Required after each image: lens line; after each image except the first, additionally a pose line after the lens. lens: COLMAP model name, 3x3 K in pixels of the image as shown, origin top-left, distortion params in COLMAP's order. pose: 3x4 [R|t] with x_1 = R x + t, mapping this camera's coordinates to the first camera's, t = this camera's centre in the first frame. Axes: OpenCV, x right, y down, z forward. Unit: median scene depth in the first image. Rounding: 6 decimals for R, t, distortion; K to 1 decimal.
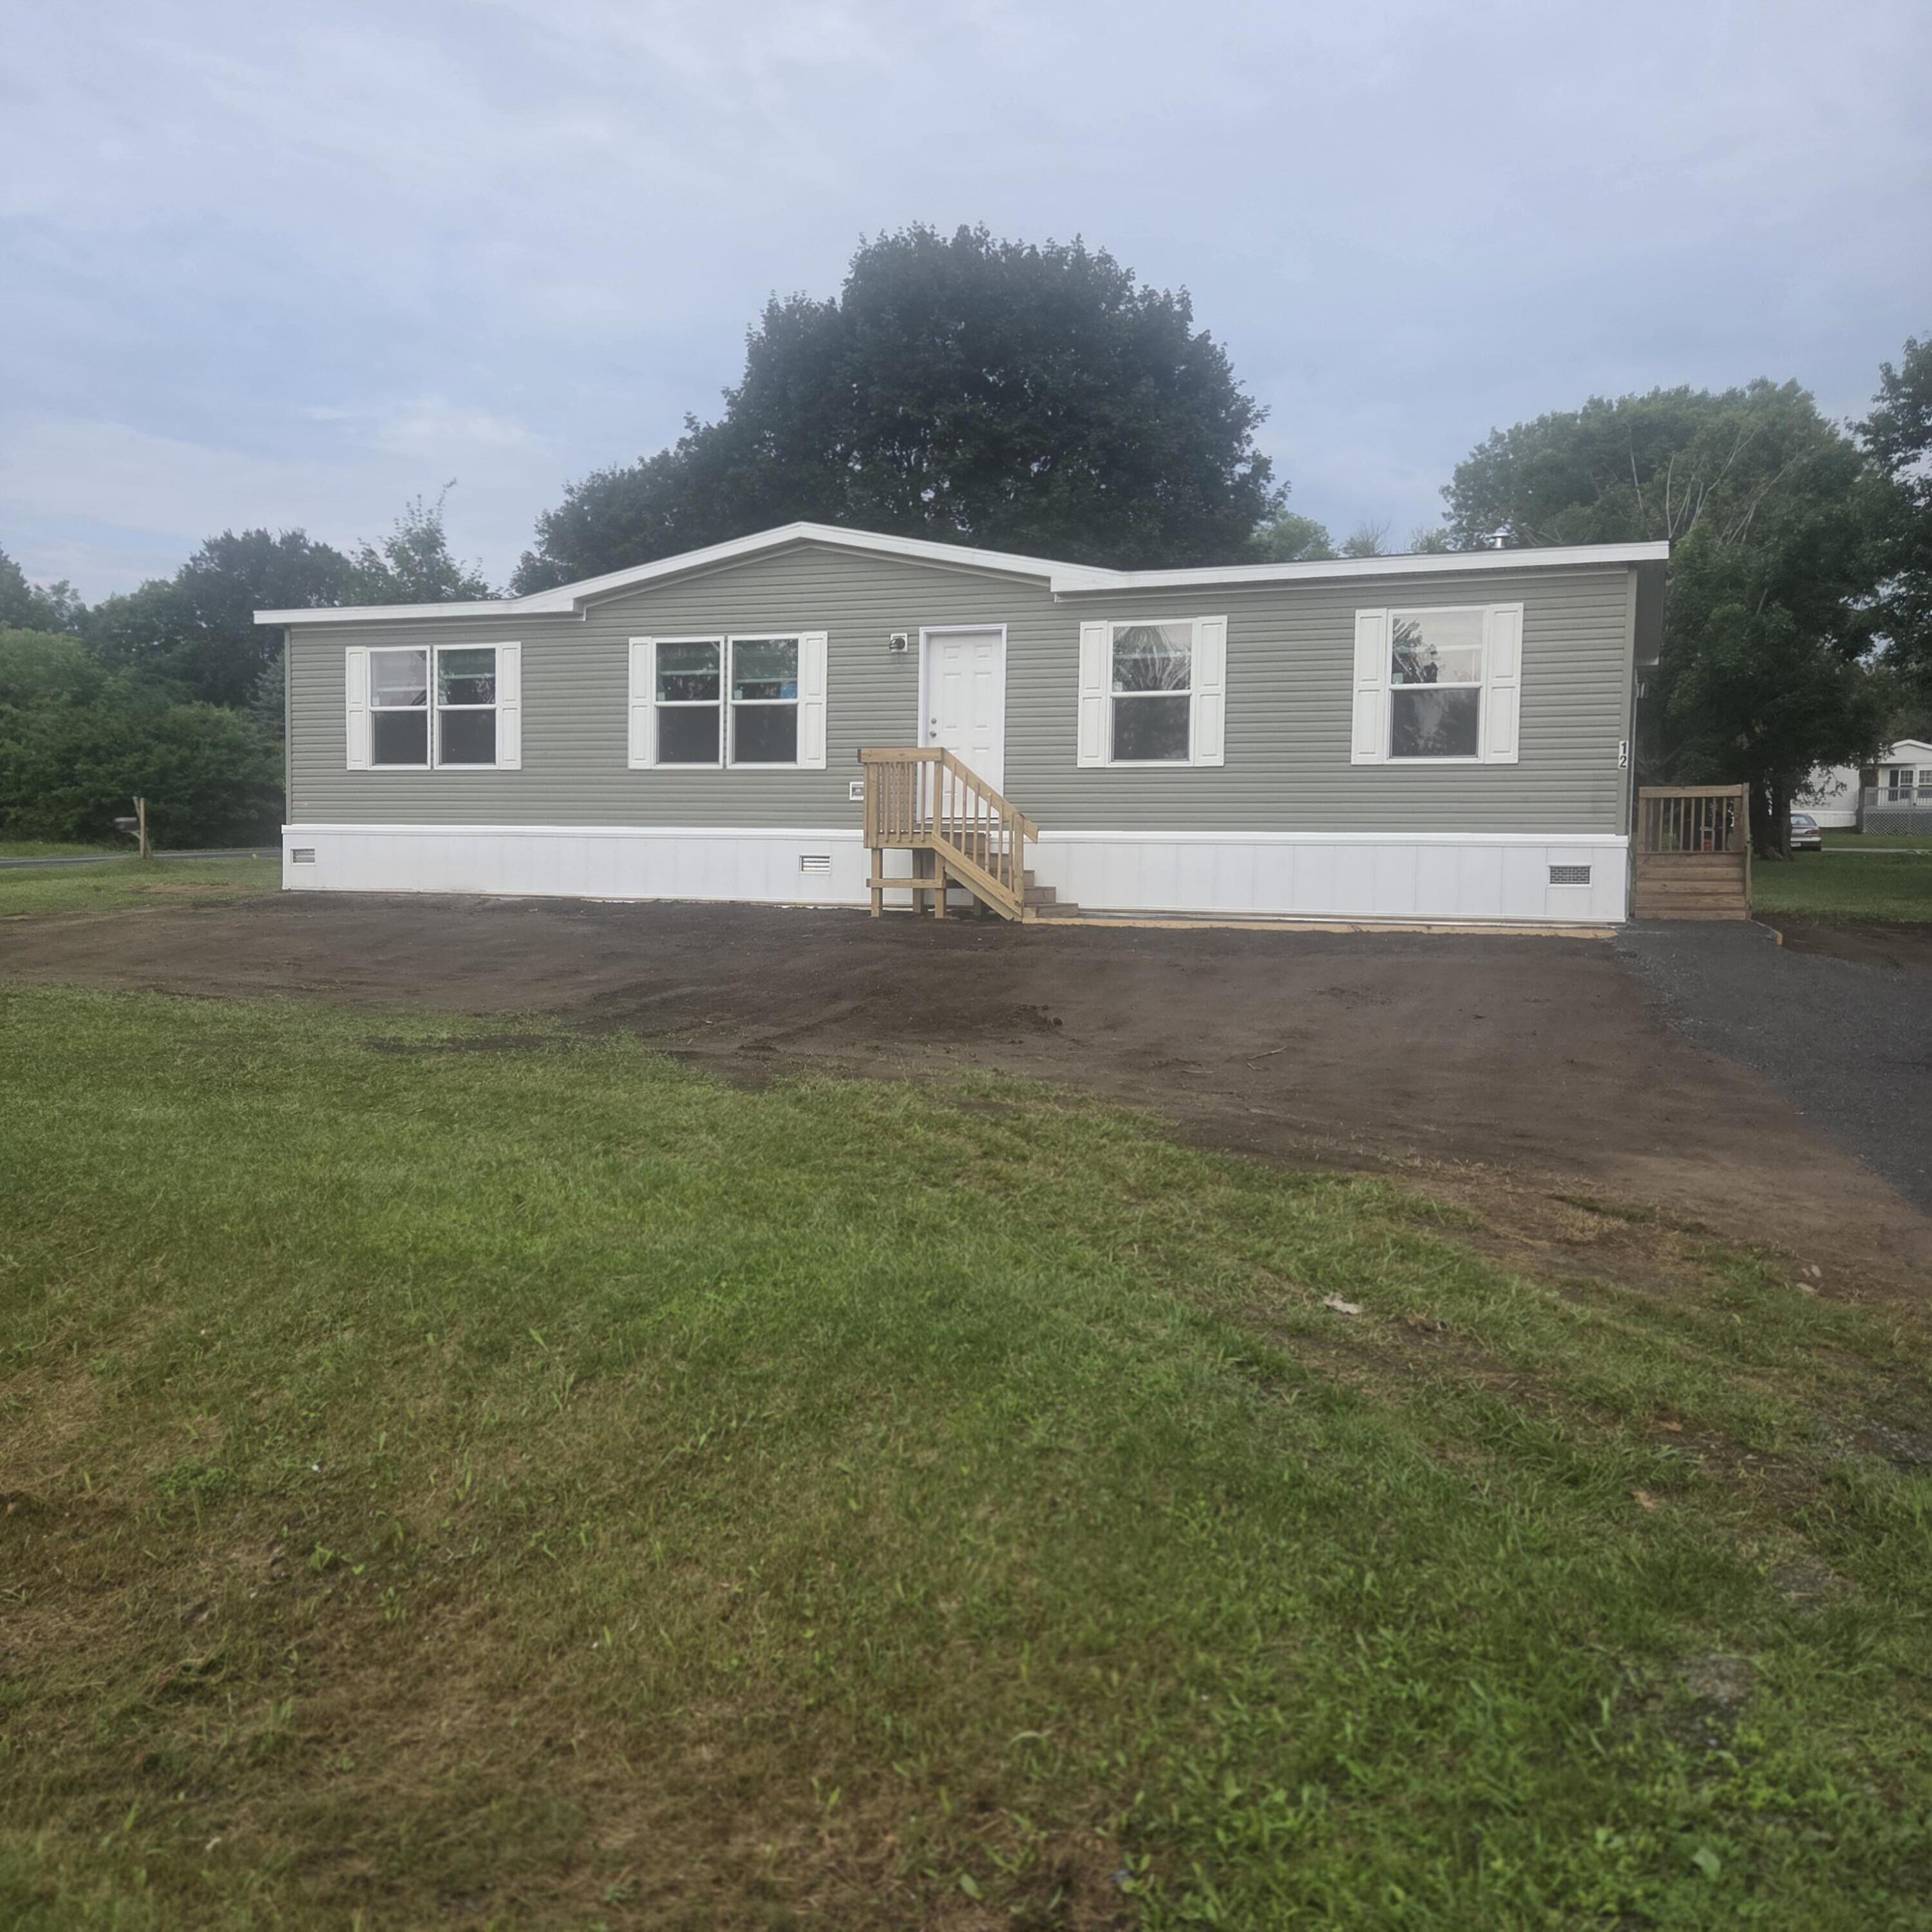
lens RADIAL K [[1703.2, 0, 966.0], [0, 1703.2, 966.0], [0, 0, 1]] dist [0.054393, -0.002616]
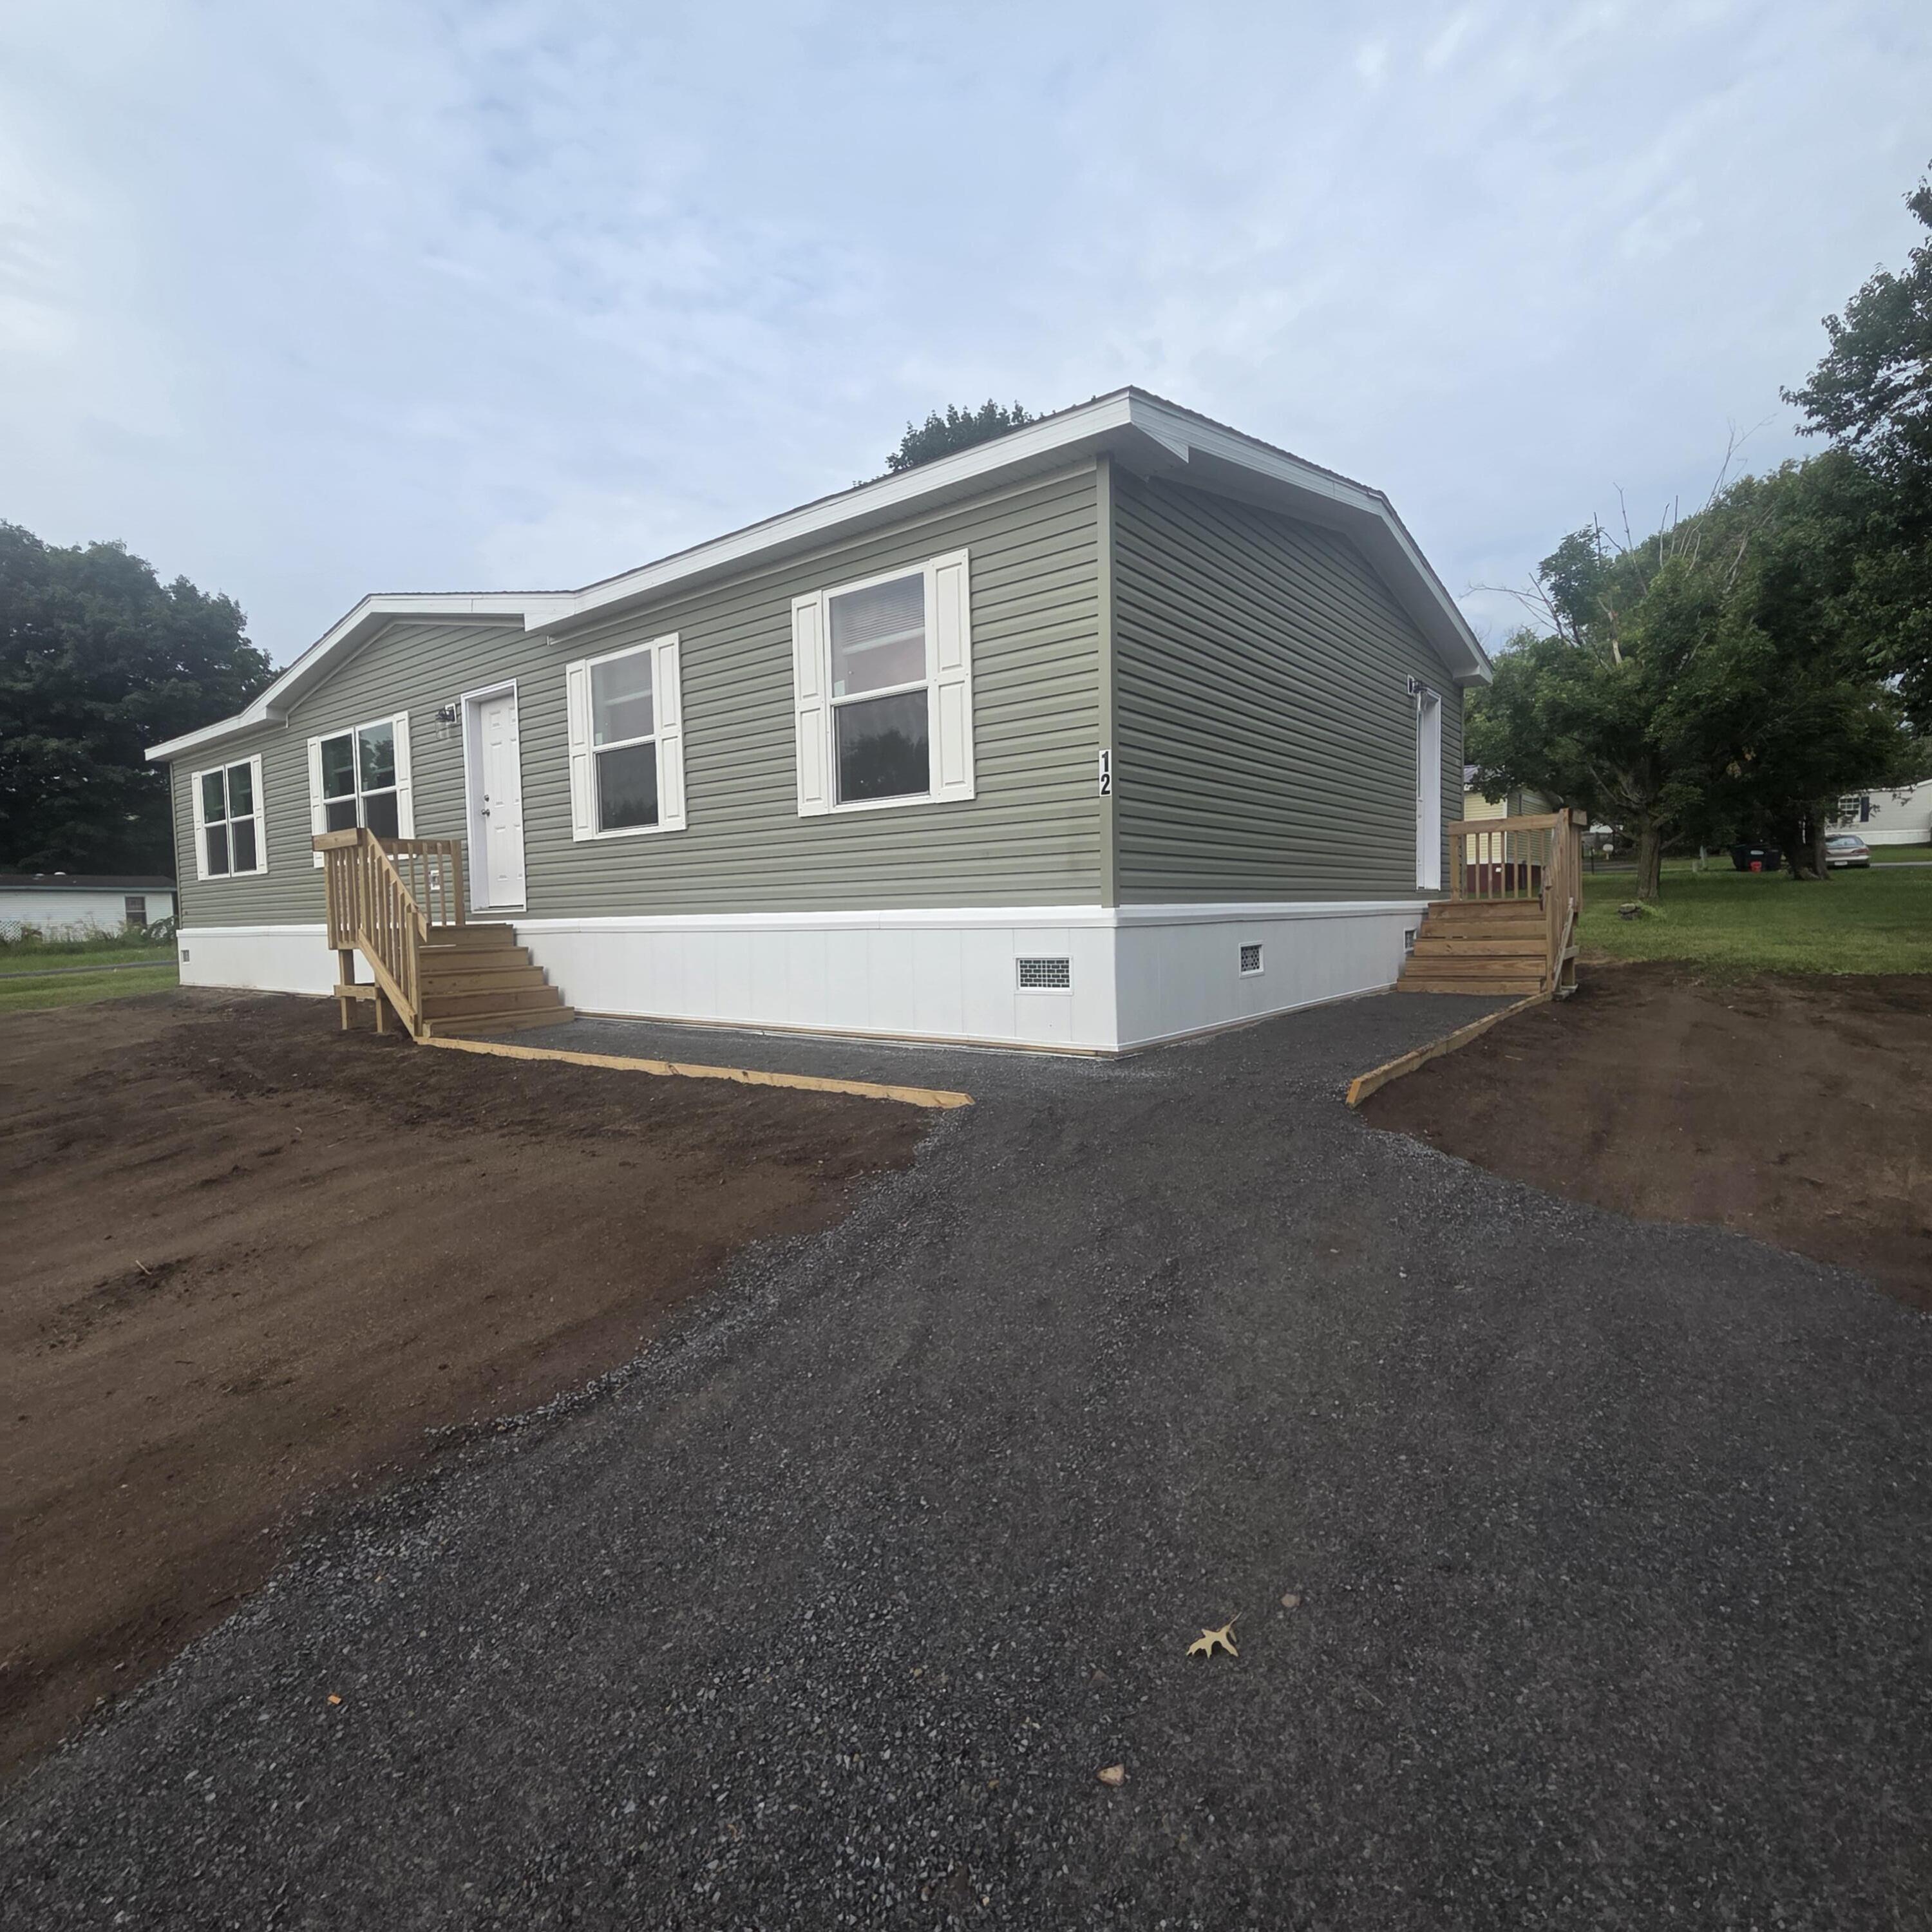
lens RADIAL K [[1048.2, 0, 964.8], [0, 1048.2, 969.9], [0, 0, 1]] dist [0.006680, -0.002066]
pose [[0.958599, -0.024444, -0.283709, 0.387551], [0.025670, 0.999670, 0.000602, -0.049383], [0.283601, -0.007860, 0.958910, 0.561345]]
